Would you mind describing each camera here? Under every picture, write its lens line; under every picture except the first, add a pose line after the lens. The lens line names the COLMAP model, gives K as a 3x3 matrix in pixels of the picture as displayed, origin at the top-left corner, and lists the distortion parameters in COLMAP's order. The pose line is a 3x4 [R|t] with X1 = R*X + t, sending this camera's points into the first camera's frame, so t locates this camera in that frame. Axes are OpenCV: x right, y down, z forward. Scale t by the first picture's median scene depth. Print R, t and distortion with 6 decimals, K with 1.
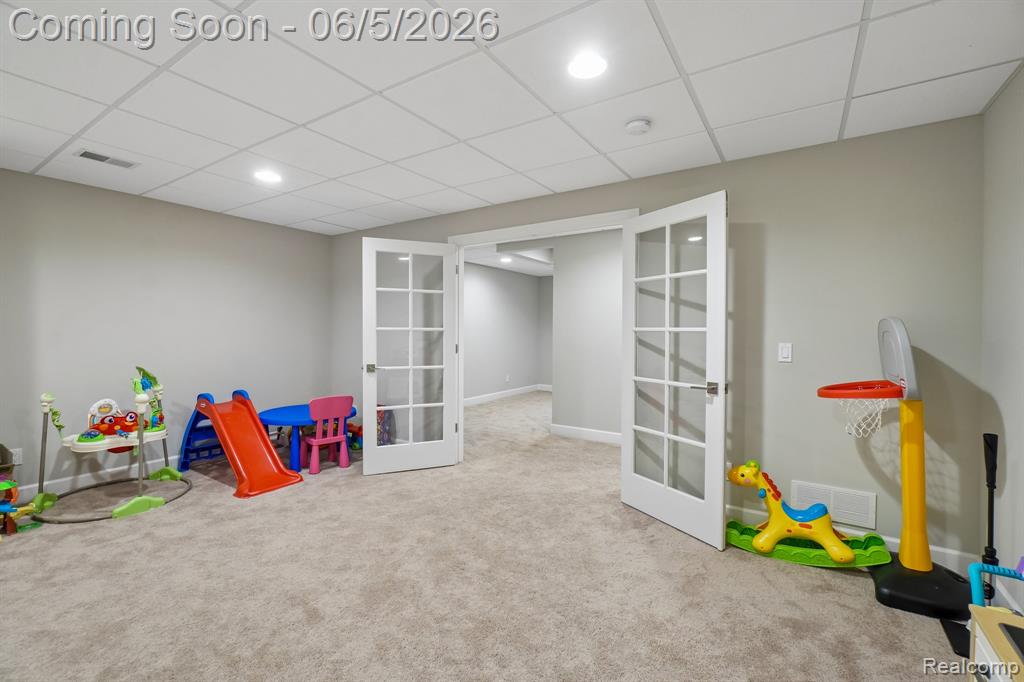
lens RADIAL K [[443.8, 0, 514.2], [0, 443.8, 339.7], [0, 0, 1]] dist [0.002861, 0.001229]
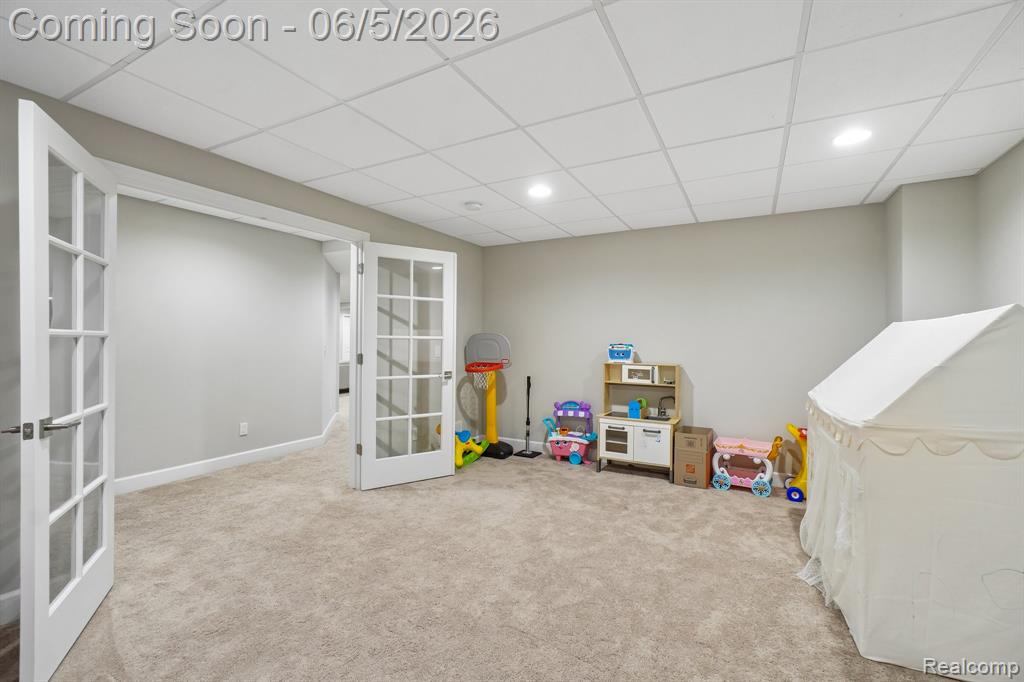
lens RADIAL K [[443.8, 0, 516.1], [0, 443.8, 339.4], [0, 0, 1]] dist [0.002861, 0.001229]
pose [[-0.080001, -0.001365, 0.996794, -1.215366], [0.012926, 0.999914, 0.002406, -0.019550], [-0.996711, 0.013077, -0.079977, 0.938615]]
